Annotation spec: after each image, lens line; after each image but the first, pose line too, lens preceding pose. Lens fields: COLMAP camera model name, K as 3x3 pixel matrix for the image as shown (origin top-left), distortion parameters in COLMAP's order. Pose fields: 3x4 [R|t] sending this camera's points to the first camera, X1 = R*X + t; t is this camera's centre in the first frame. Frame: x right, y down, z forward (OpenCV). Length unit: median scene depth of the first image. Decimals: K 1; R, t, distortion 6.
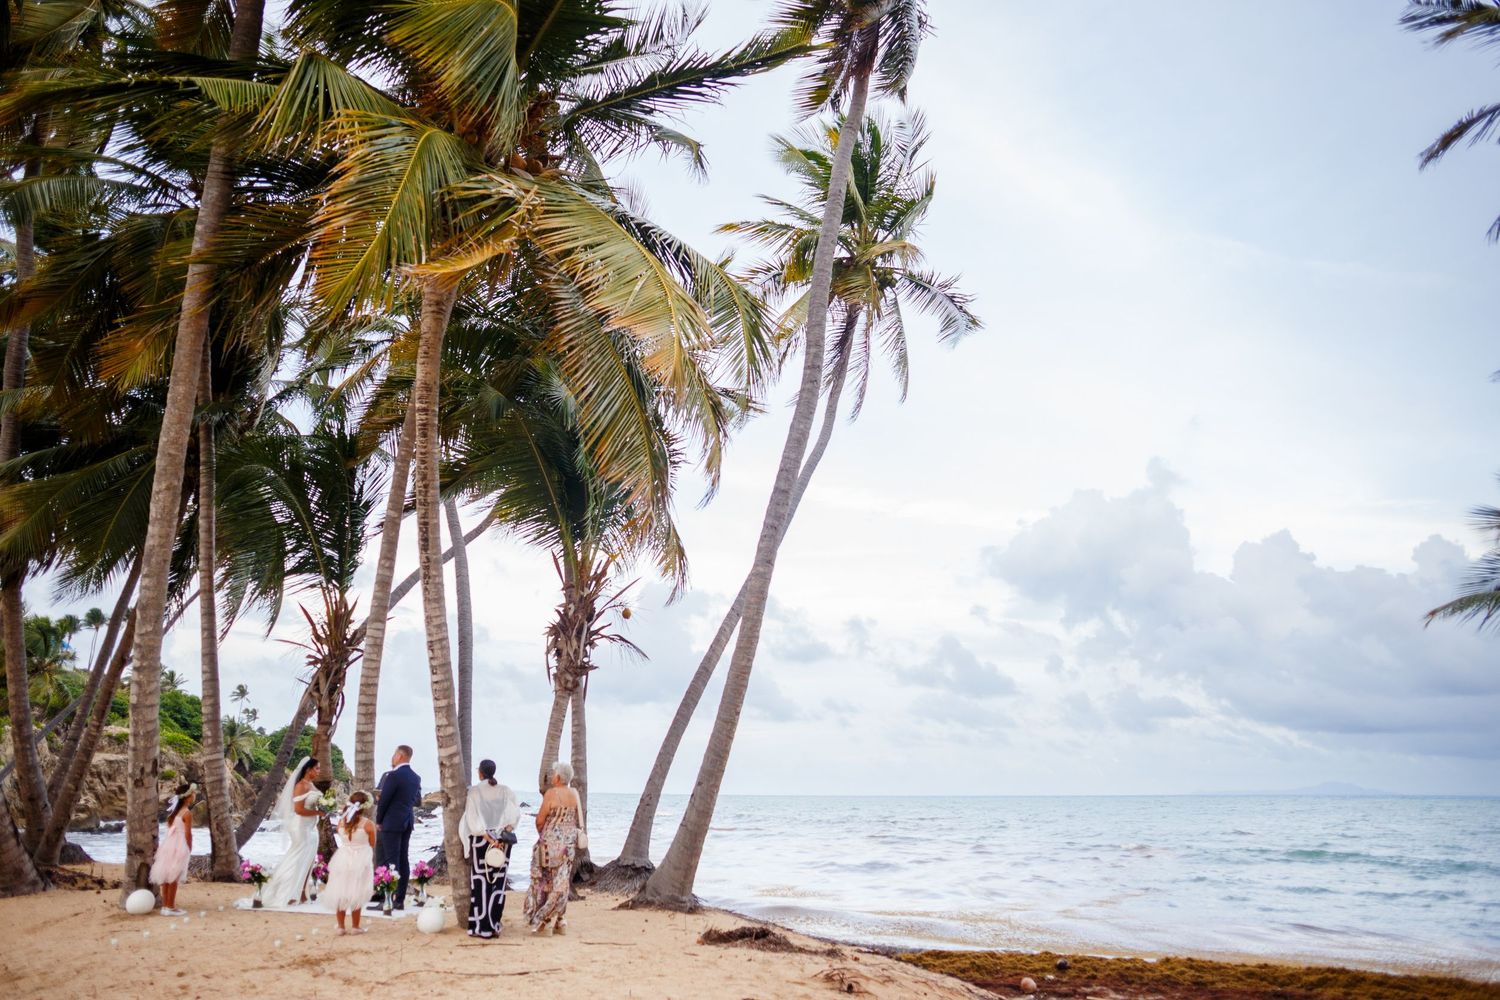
lens RADIAL K [[1043.1, 0, 739.5], [0, 1043.1, 495.4], [0, 0, 1]] dist [-0.095441, 0.081285]
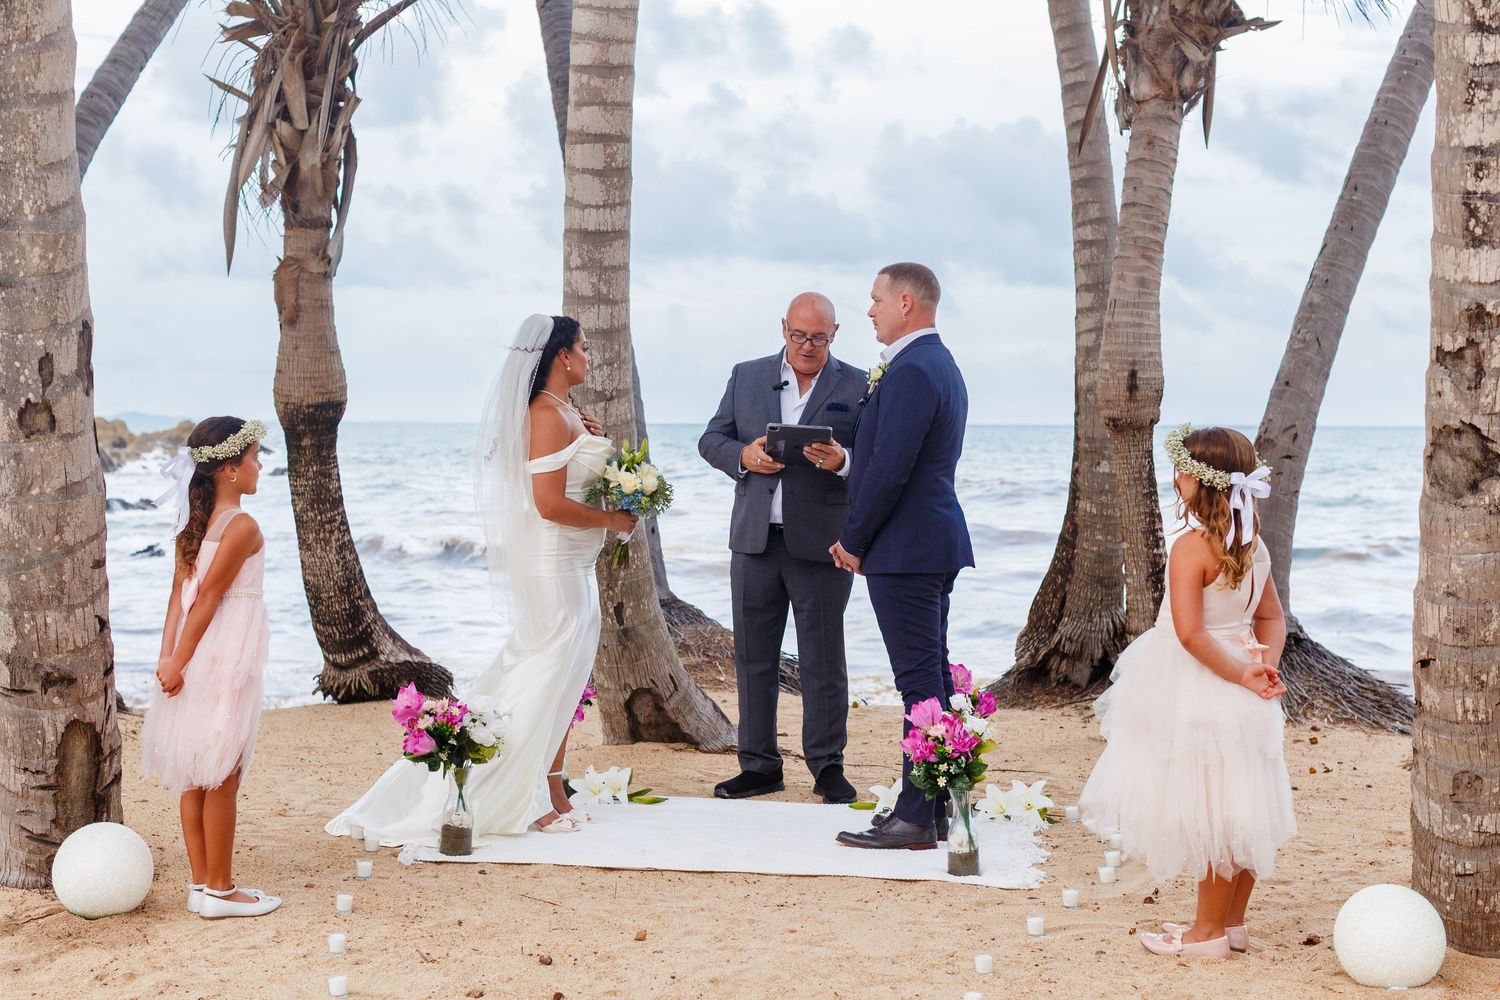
lens RADIAL K [[2222.3, 0, 743.4], [0, 2222.3, 497.1], [0, 0, 1]] dist [0.025874, 0.032996]
pose [[0.999544, -0.007137, 0.029356, -0.312077], [-0.002294, 0.950960, 0.309304, 0.096888], [-0.030124, -0.309230, 0.950510, 0.344106]]
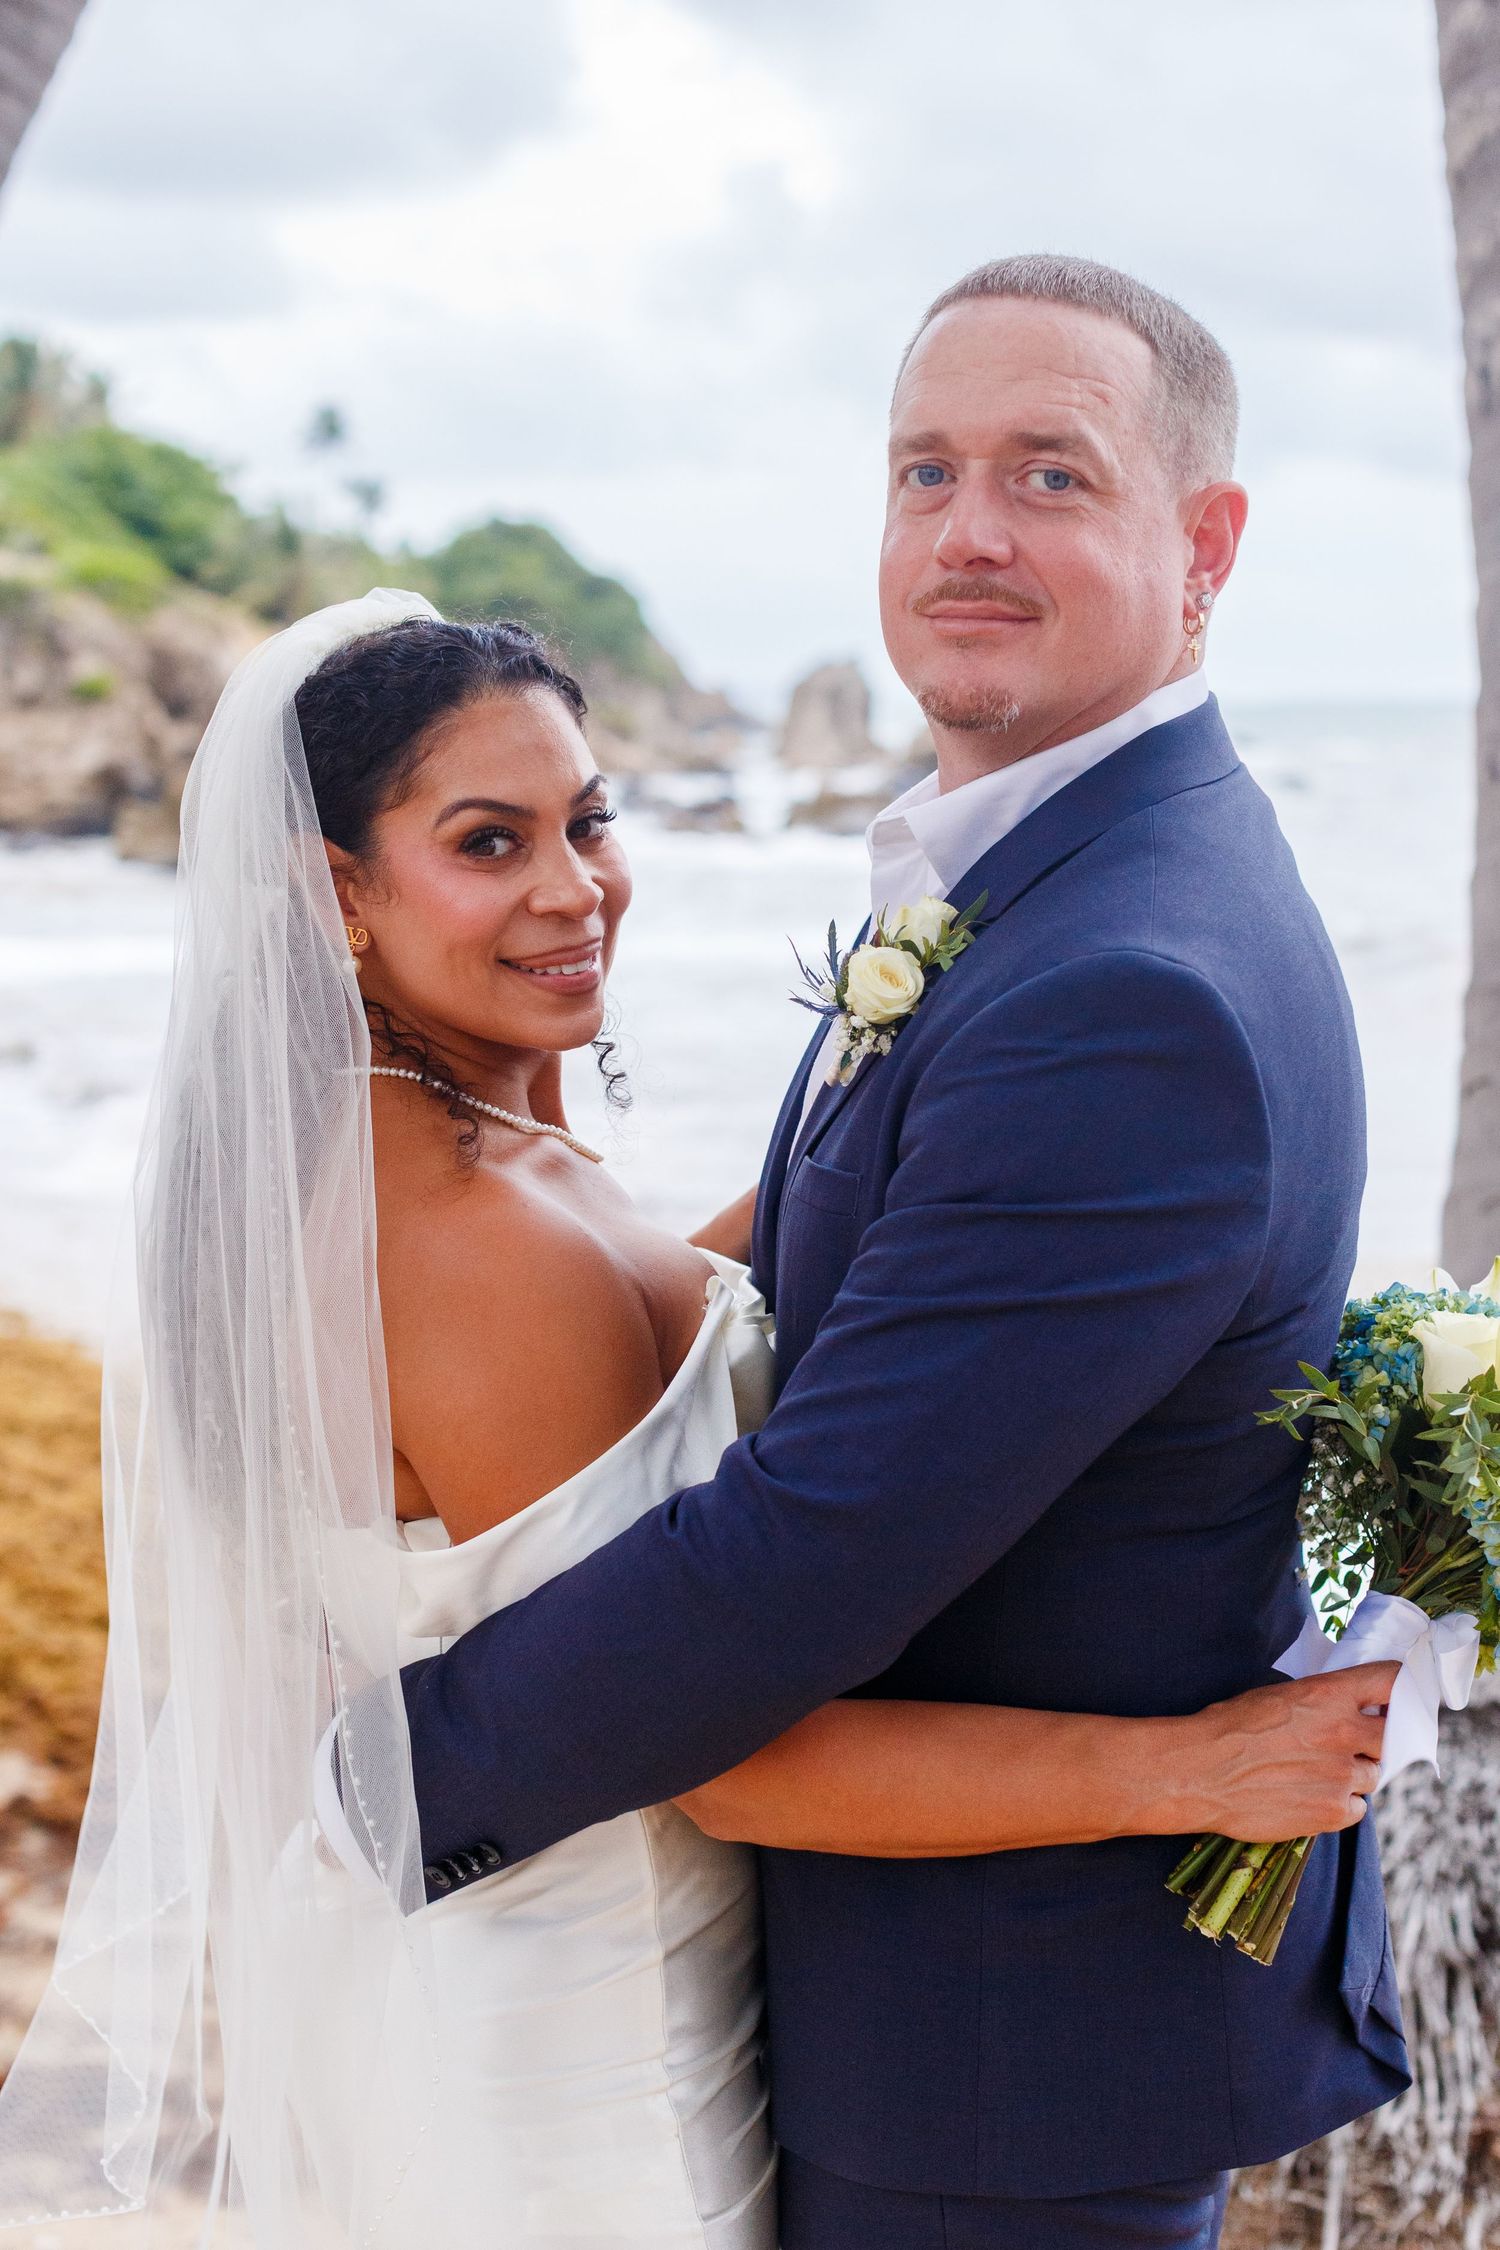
lens RADIAL K [[3350.8, 0, 747.7], [0, 3350.8, 1117.1], [0, 0, 1]] dist [0.025578, -0.023999]
pose [[0.944737, 0.017754, -0.327348, -0.371961], [0.112210, 0.920706, 0.373777, 0.303036], [0.308027, -0.389853, 0.867833, 1.065538]]
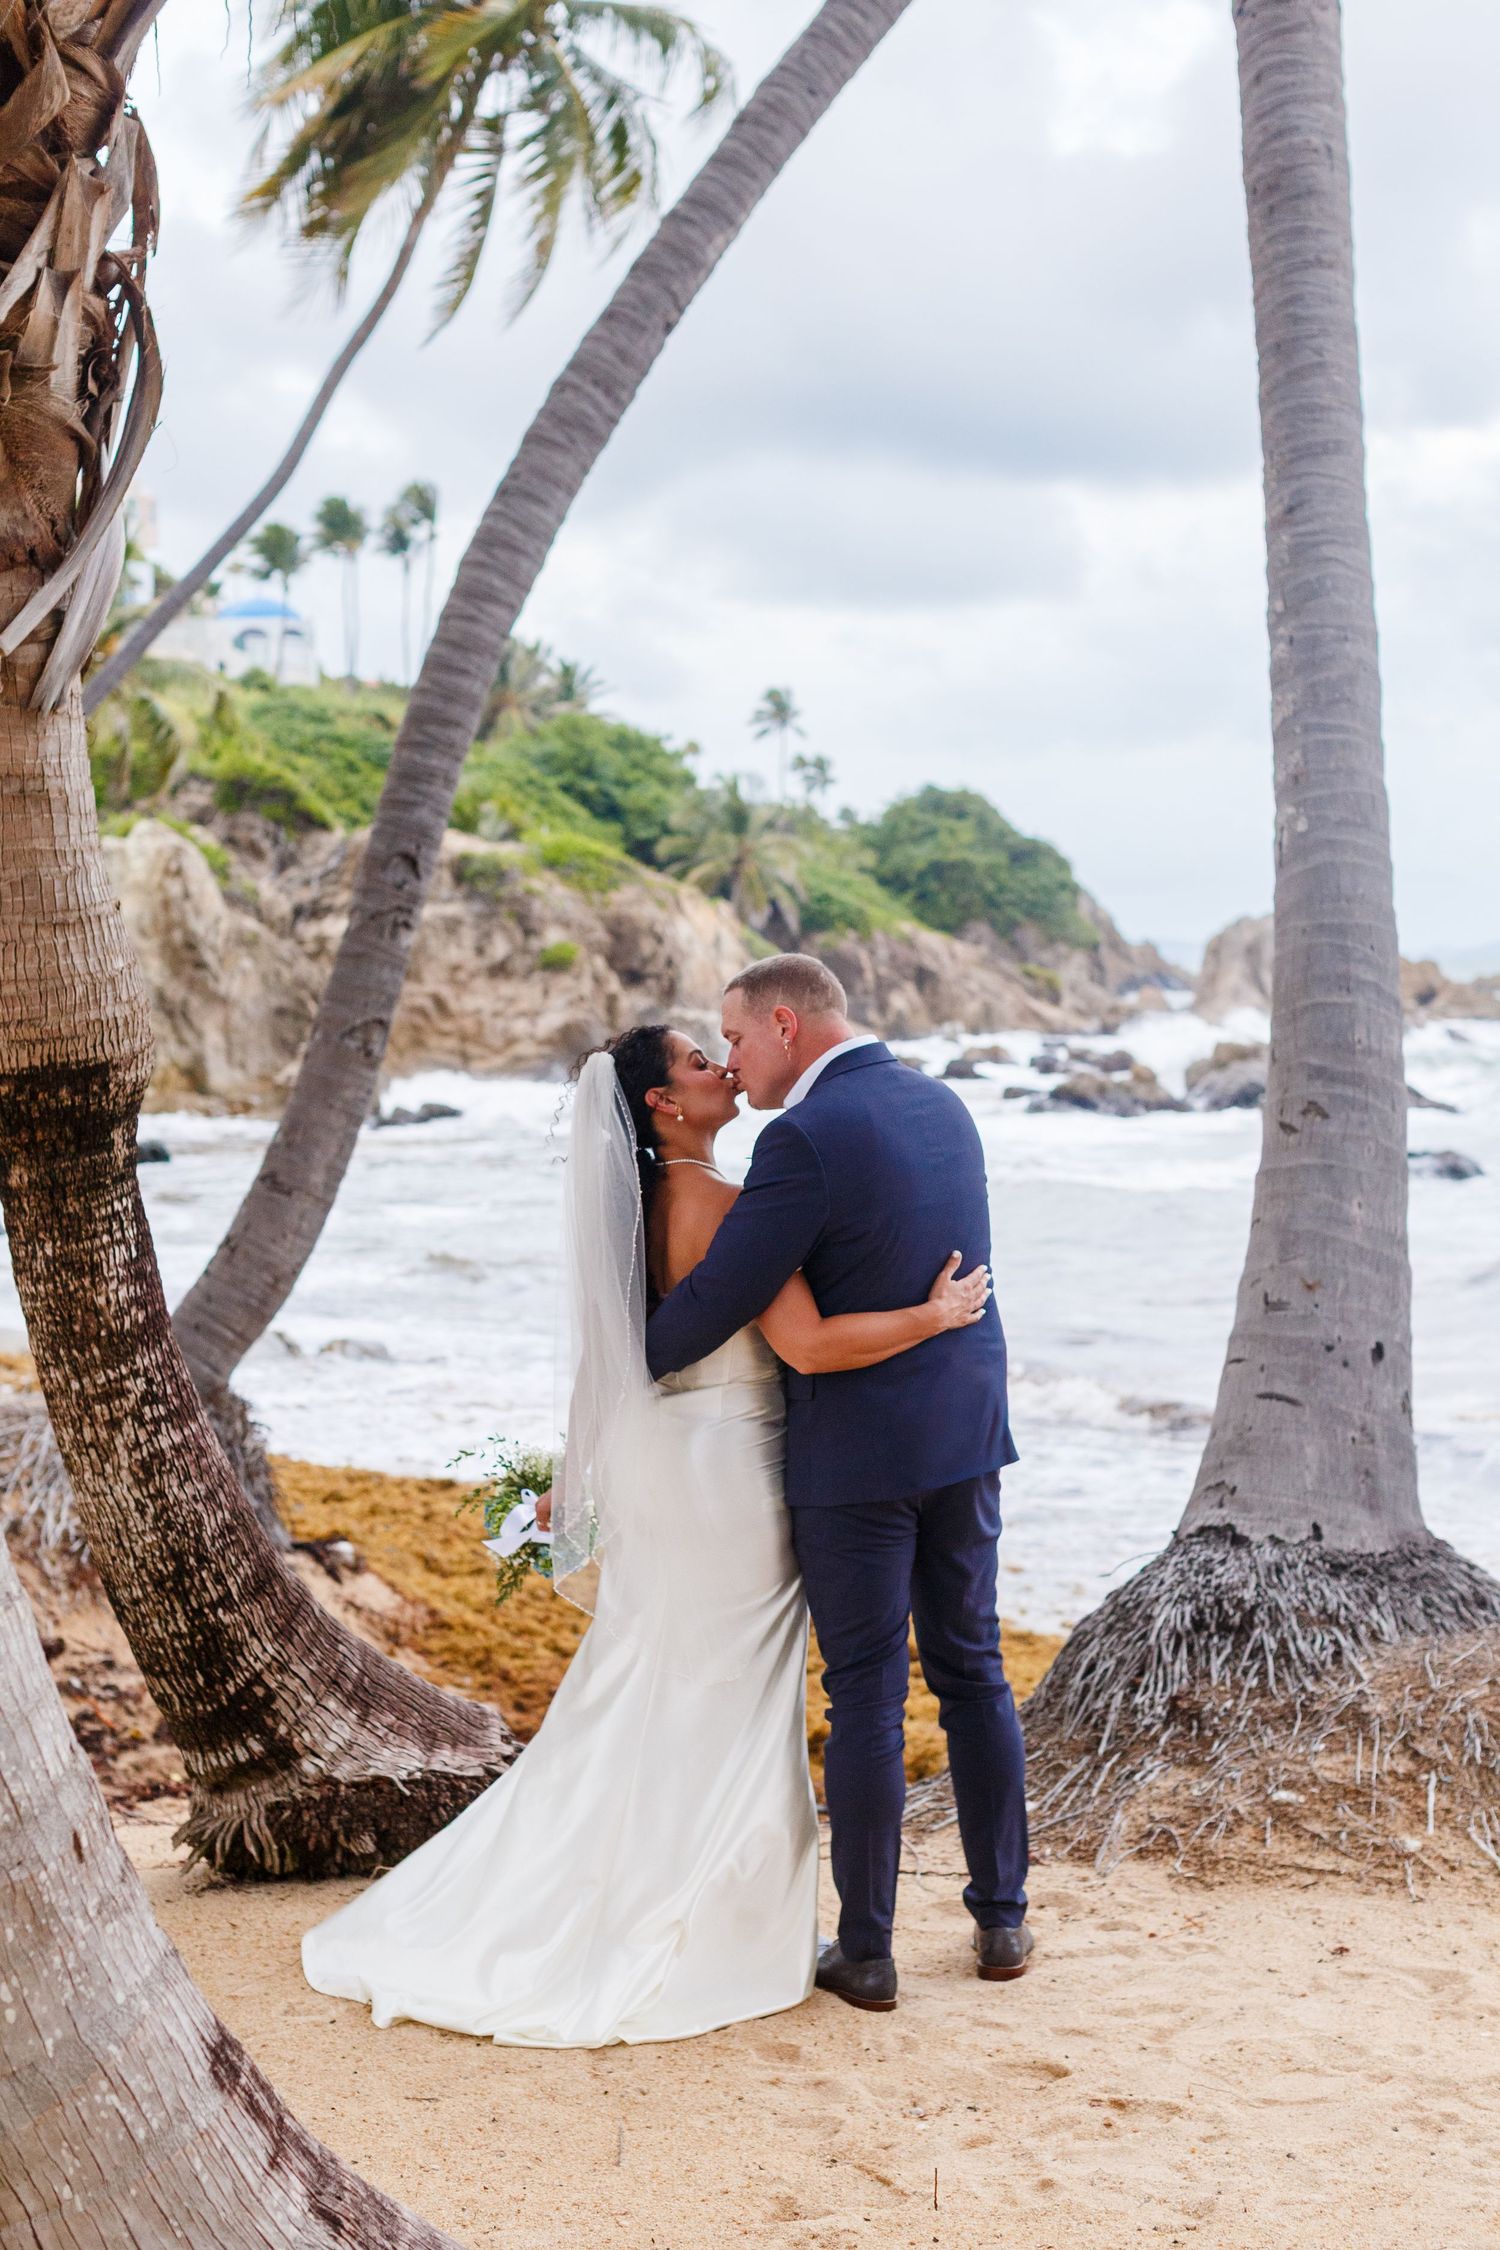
lens RADIAL K [[3244.6, 0, 746.1], [0, 3244.6, 1131.9], [0, 0, 1]] dist [0.034104, -0.052933]
pose [[0.892403, -0.006913, -0.451187, -0.185332], [0.154275, 0.944303, 0.290673, 0.203834], [0.424048, -0.329004, 0.843765, 0.766460]]
